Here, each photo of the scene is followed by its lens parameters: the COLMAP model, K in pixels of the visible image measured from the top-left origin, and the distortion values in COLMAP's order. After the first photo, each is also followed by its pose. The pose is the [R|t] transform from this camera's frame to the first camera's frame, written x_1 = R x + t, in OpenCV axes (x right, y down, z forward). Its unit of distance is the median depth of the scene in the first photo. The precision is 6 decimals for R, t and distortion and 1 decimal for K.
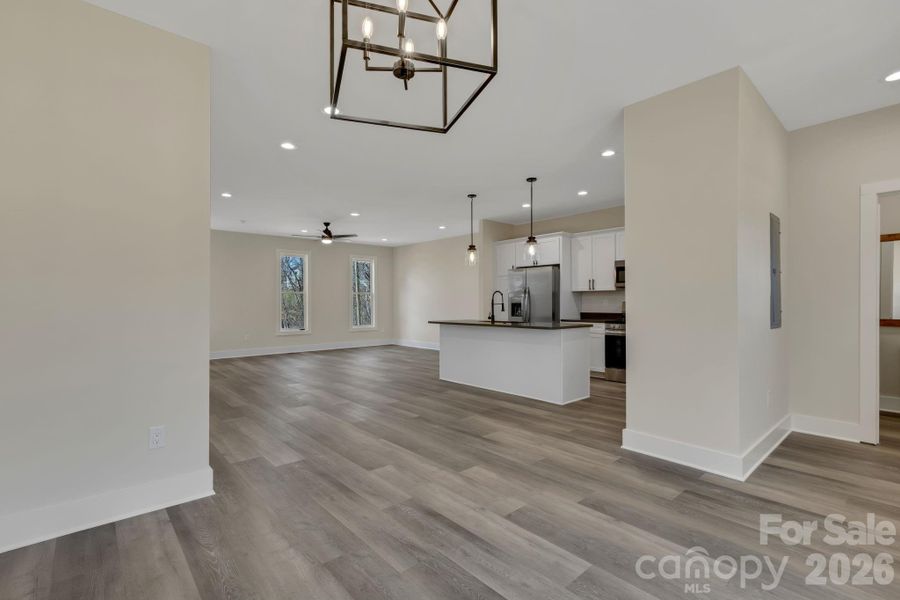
lens RADIAL K [[409.9, 0, 448.9], [0, 409.9, 303.0], [0, 0, 1]] dist [0.003897, -0.000449]
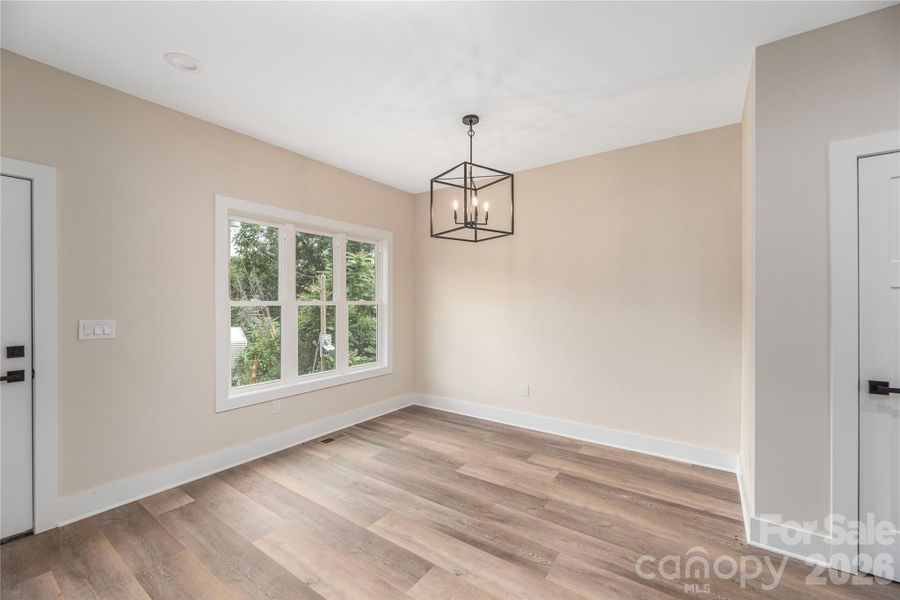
lens RADIAL K [[409.9, 0, 466.6], [0, 409.9, 295.1], [0, 0, 1]] dist [0.003897, -0.000449]
pose [[-0.969209, 0.001472, -0.246234, 0.323390], [0.003101, 0.999976, -0.006228, -0.105374], [0.246219, -0.006799, -0.969190, 2.147564]]
